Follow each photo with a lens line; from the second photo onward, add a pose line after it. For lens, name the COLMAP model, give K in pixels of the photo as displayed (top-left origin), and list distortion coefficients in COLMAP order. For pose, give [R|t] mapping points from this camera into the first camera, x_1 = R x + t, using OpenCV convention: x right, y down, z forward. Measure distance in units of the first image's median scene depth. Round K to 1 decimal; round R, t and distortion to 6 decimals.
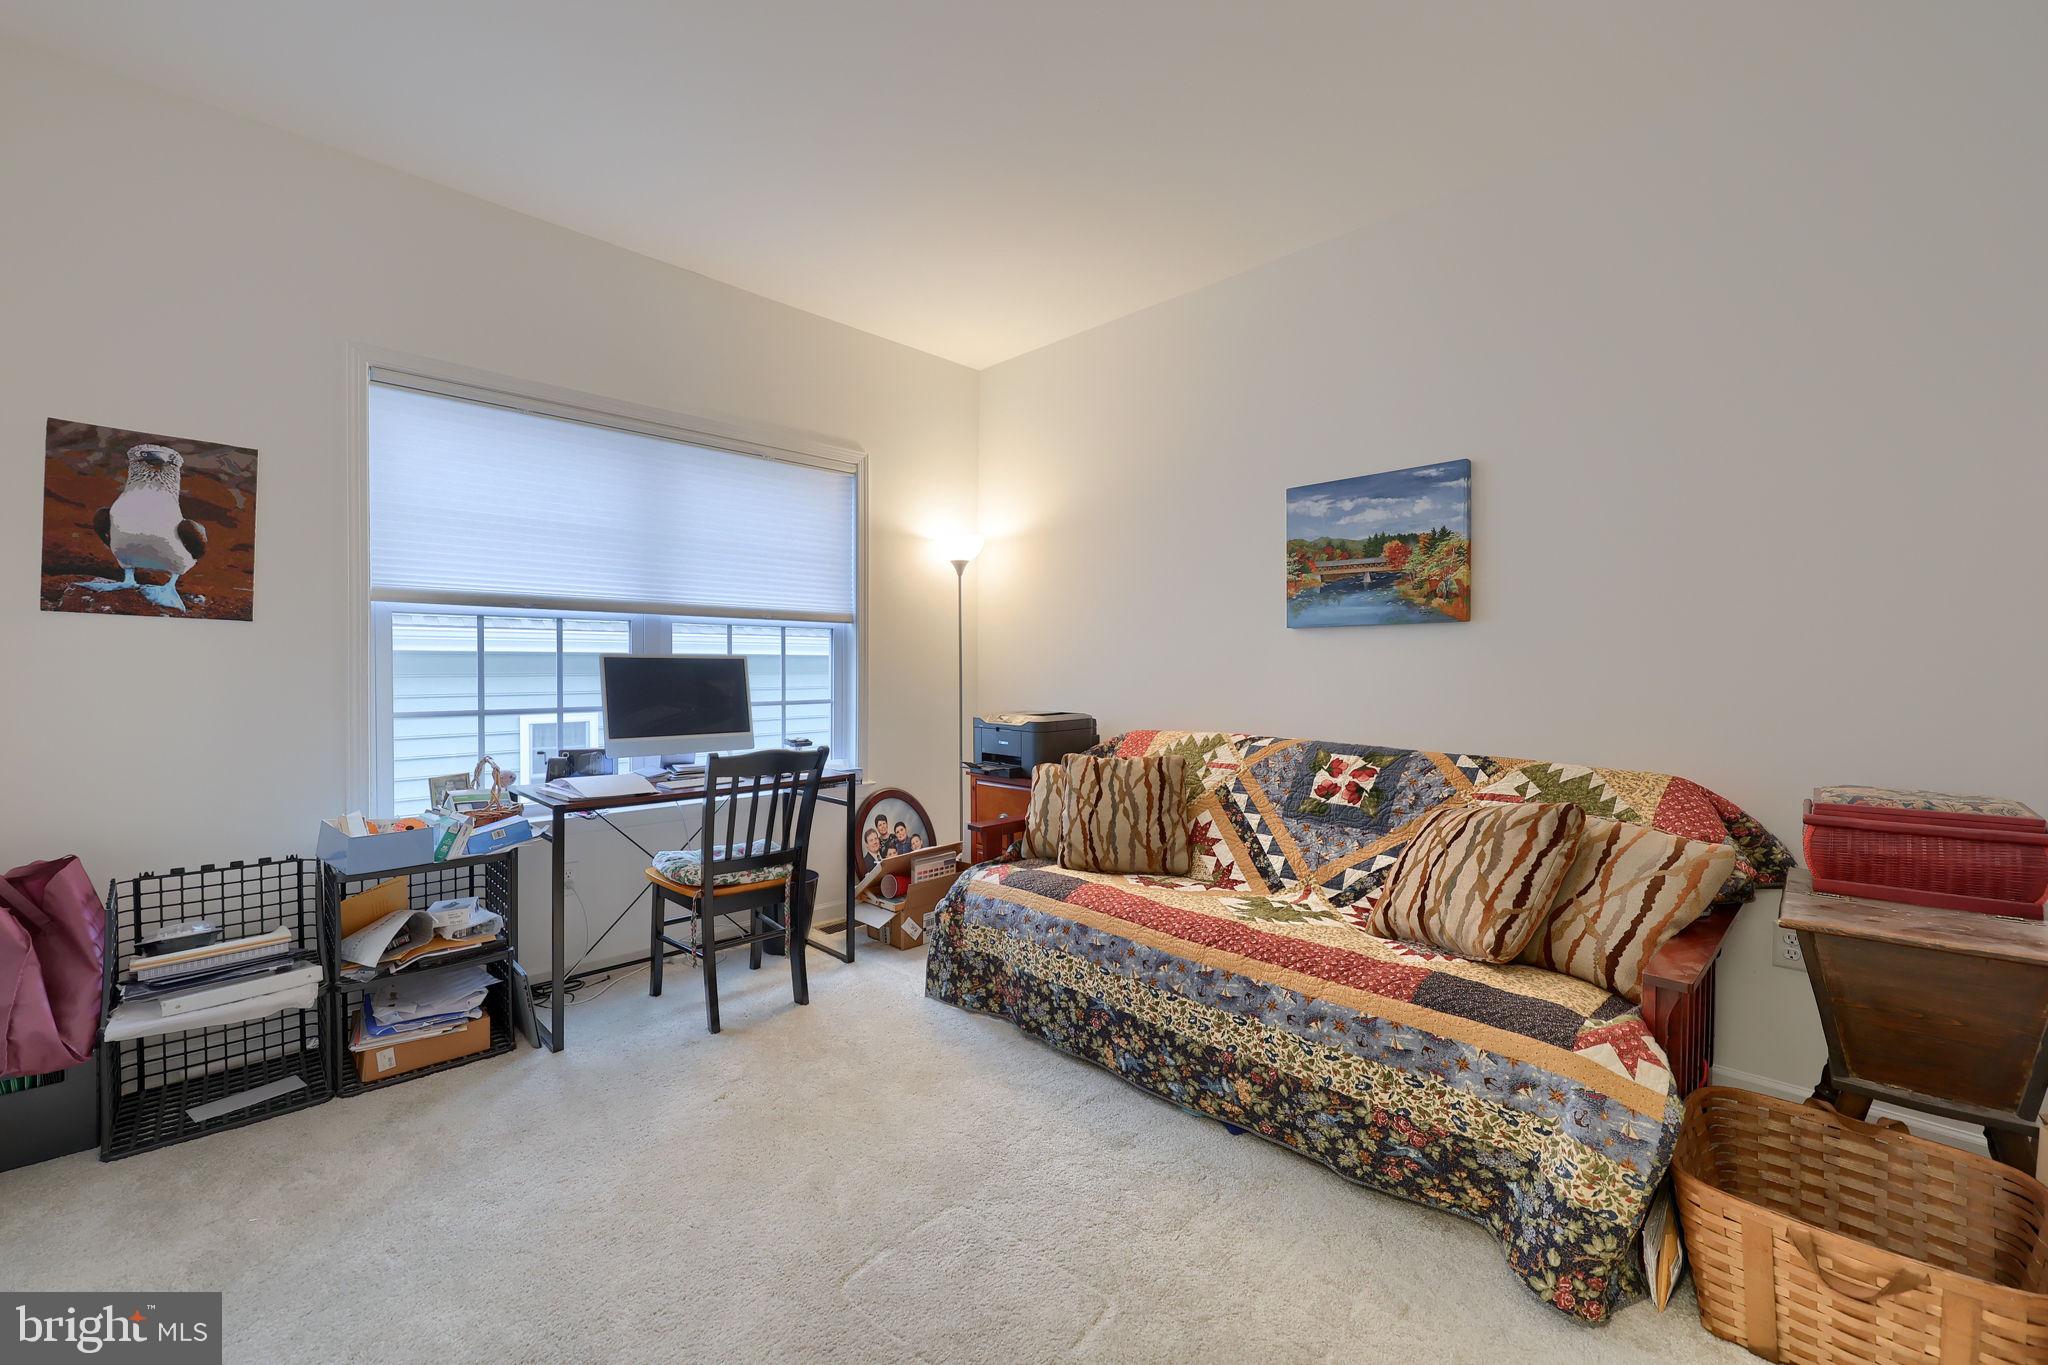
lens RADIAL K [[825.5, 0, 1024.4], [0, 825.5, 678.1], [0, 0, 1]] dist [0.001177, 0.000202]
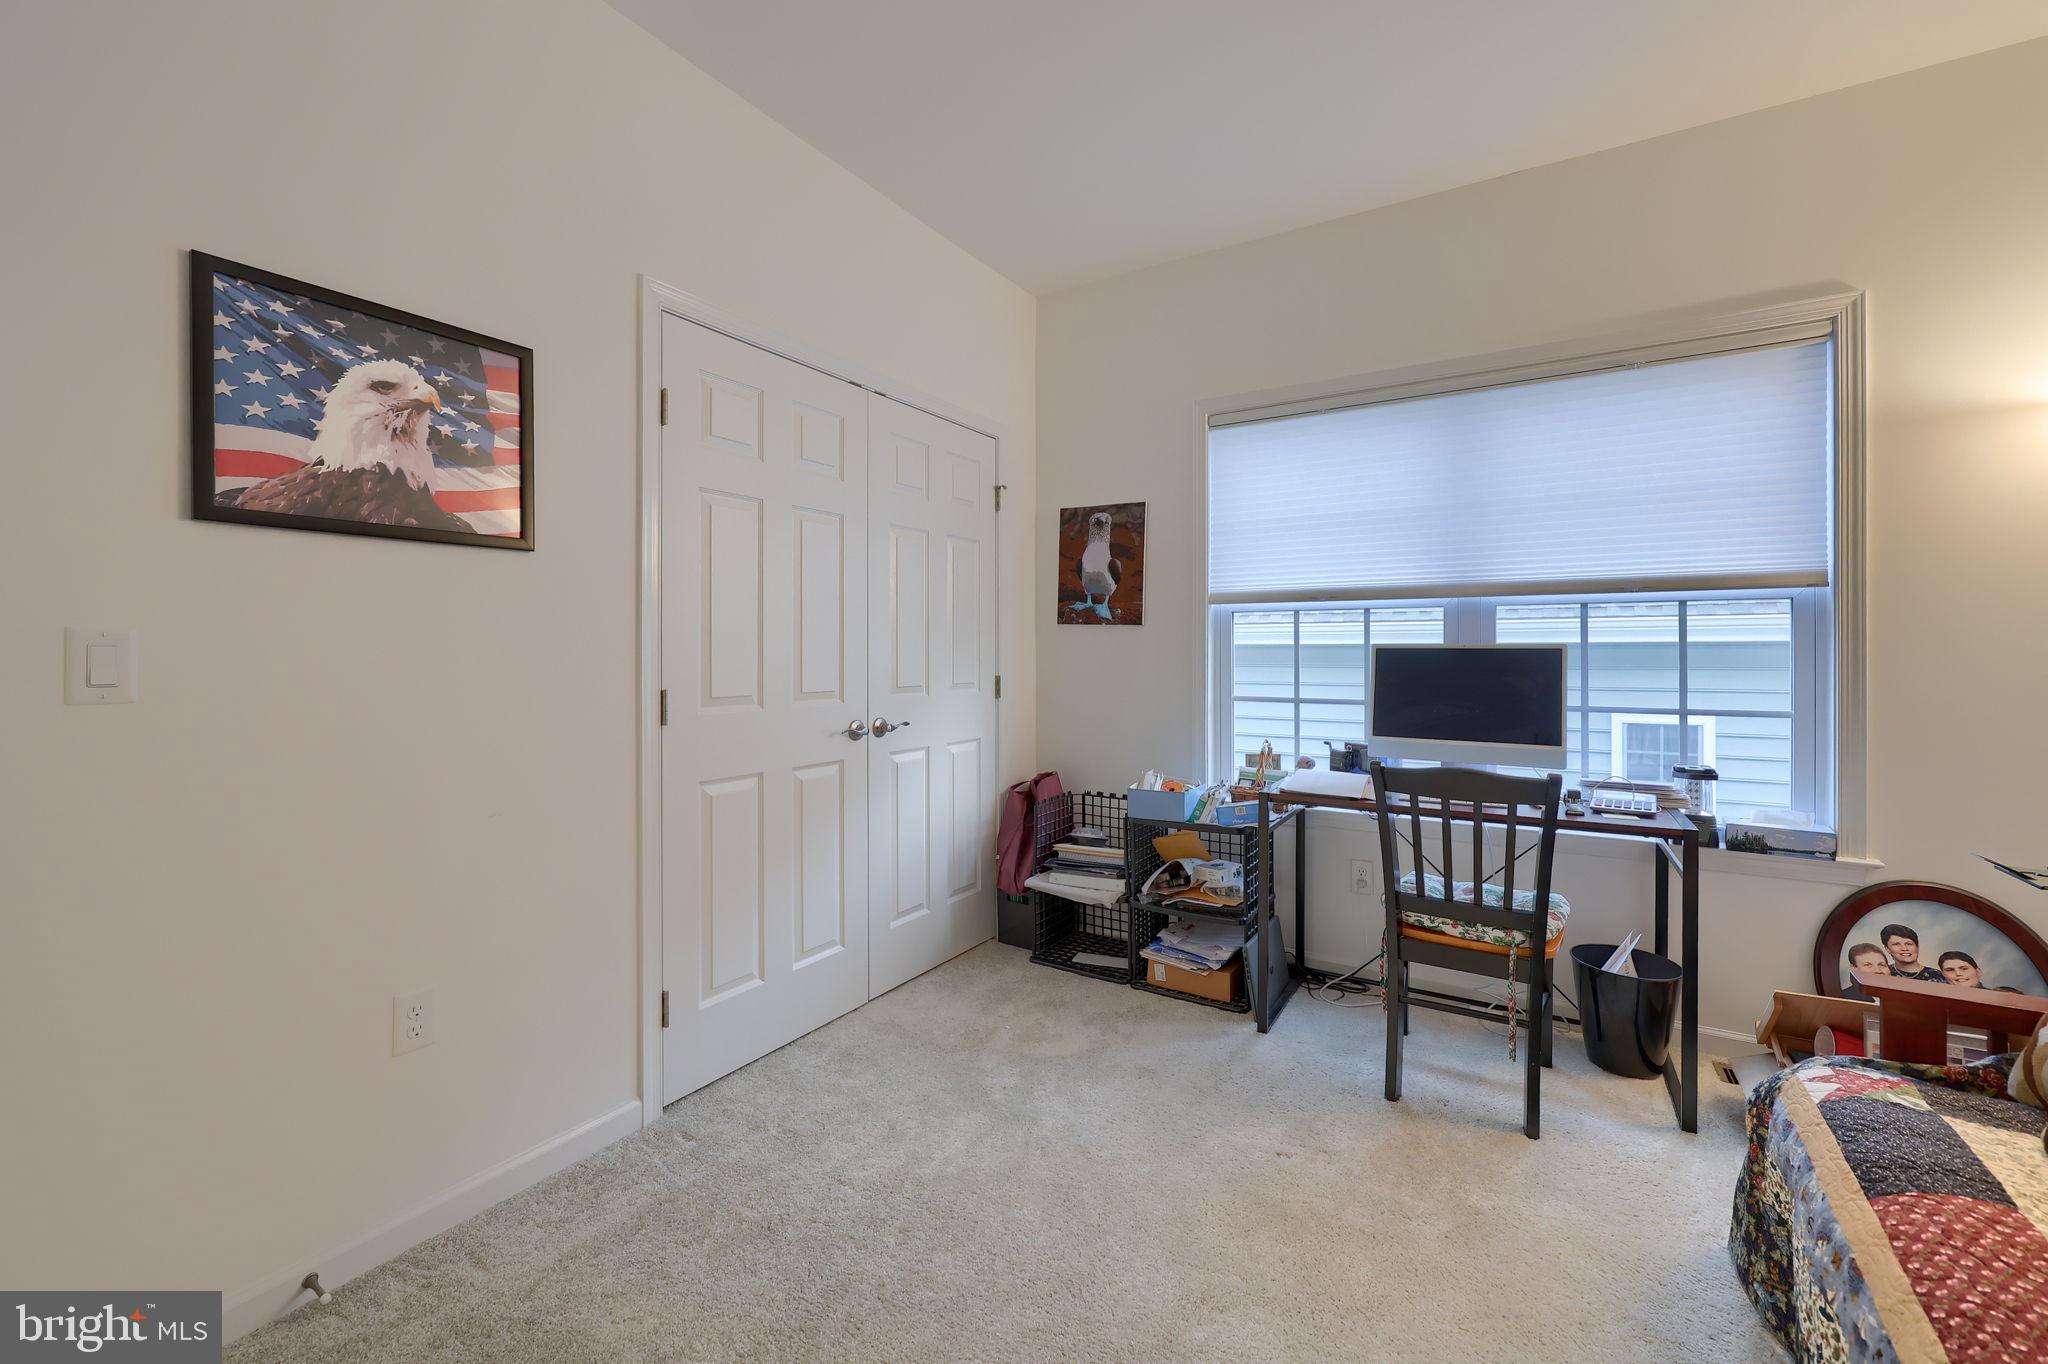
lens RADIAL K [[837.9, 0, 1027.4], [0, 837.9, 650.4], [0, 0, 1]] dist [-0.000063, -0.000017]
pose [[0.228016, -0.007591, -0.973628, 0.363909], [-0.016012, 0.999805, -0.011545, -0.005836], [0.973526, 0.018222, 0.227850, 0.443843]]
